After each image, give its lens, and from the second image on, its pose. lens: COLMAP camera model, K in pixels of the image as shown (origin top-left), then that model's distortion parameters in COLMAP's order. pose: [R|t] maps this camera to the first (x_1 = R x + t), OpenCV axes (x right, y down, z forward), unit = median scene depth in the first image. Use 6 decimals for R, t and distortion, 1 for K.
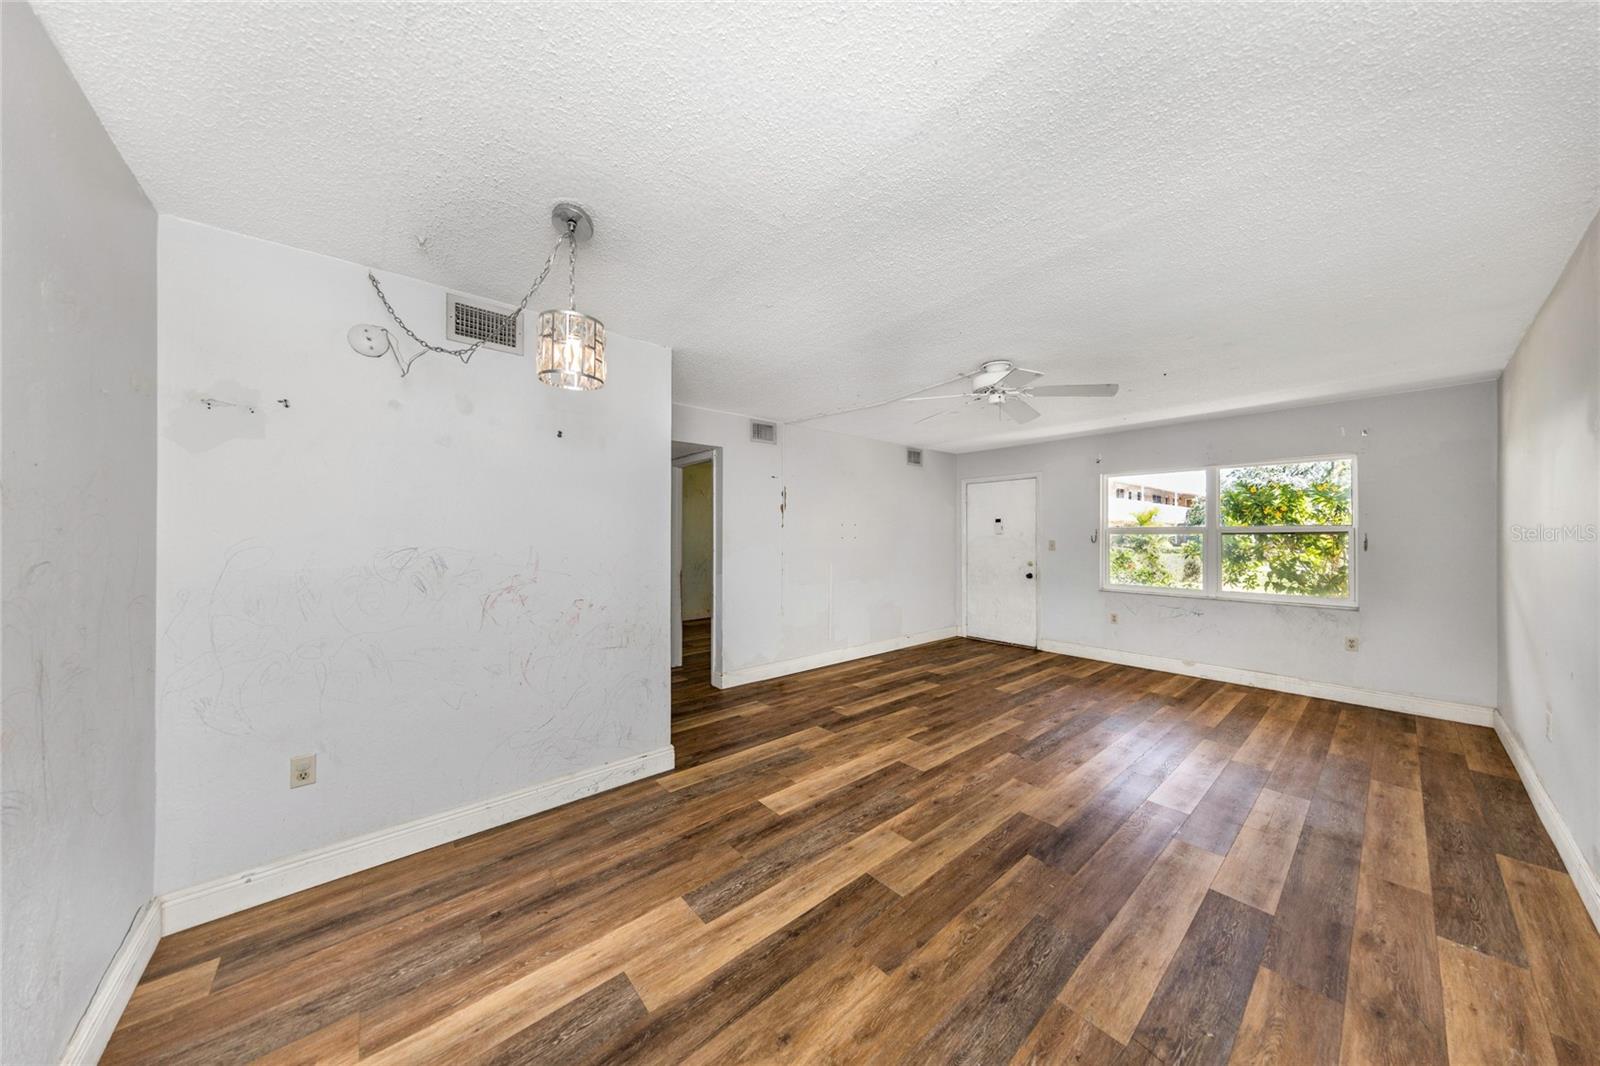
lens RADIAL K [[507.7, 0, 795.3], [0, 507.7, 537.6], [0, 0, 1]] dist [0.000376, 0.000049]
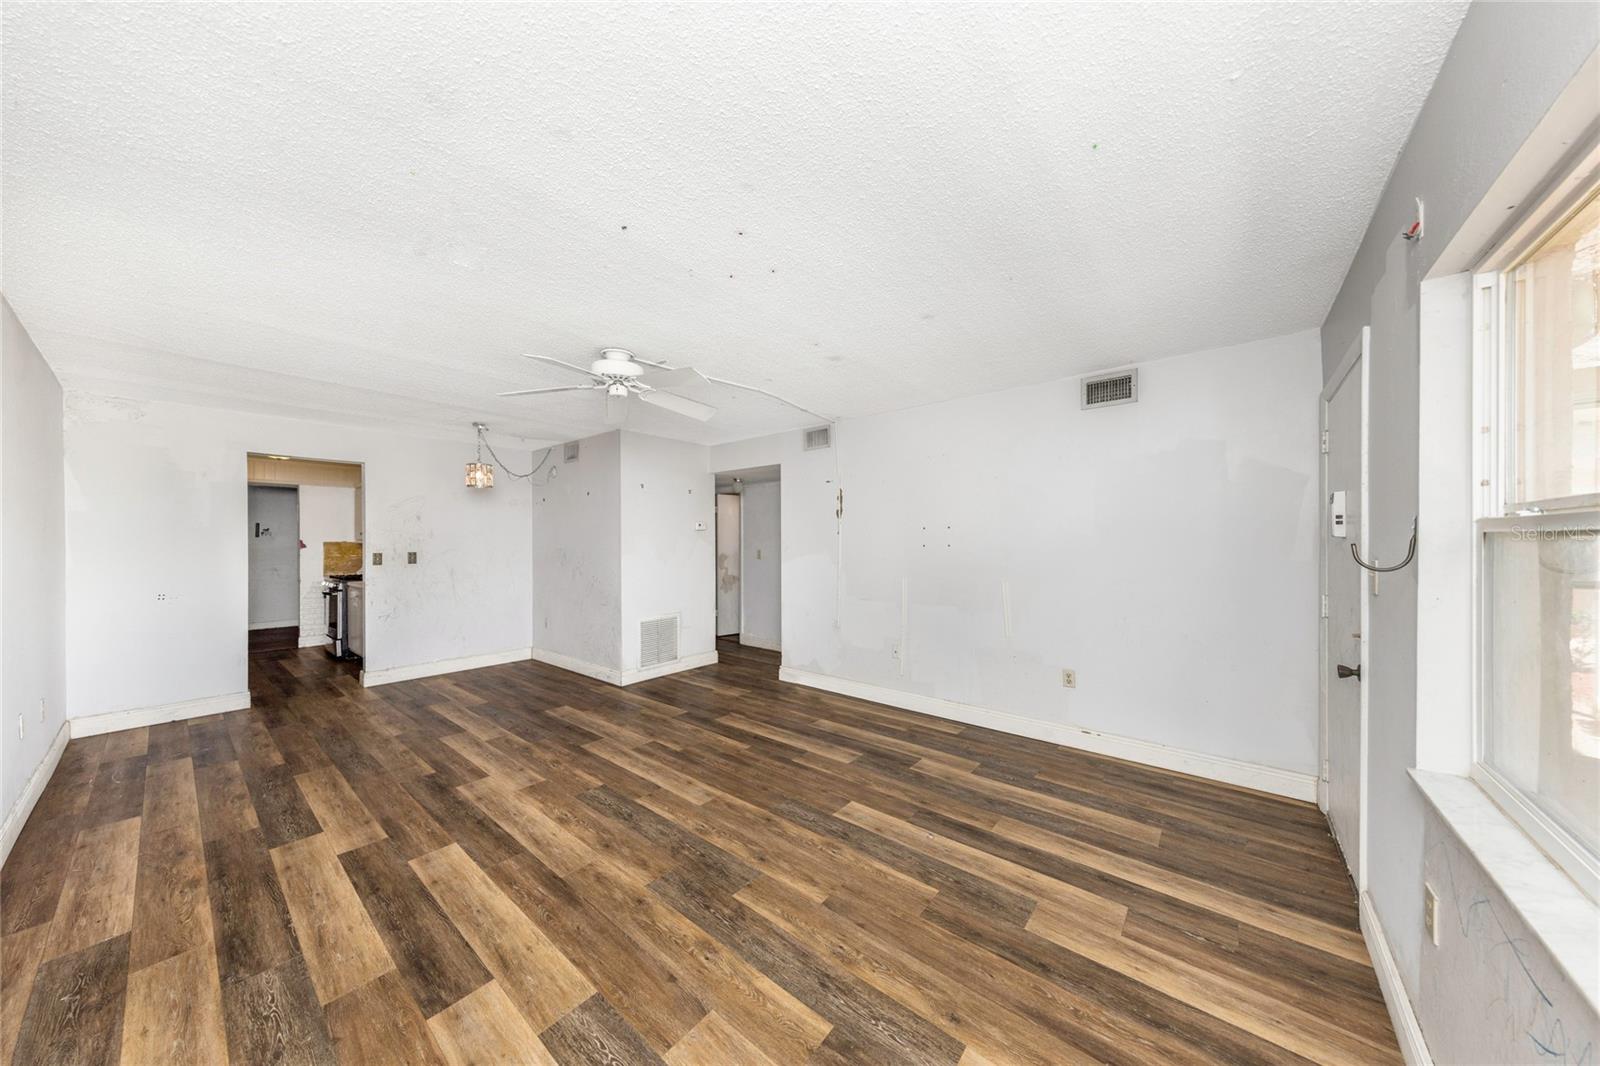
lens RADIAL K [[523.4, 0, 800.0], [0, 523.4, 533.0], [0, 0, 1]] dist [0.000177, 0.000025]
pose [[0.177537, -0.013565, -0.984021, 1.241501], [-0.004027, 0.999887, -0.014511, -0.009902], [0.984106, 0.006539, 0.177462, 1.038940]]
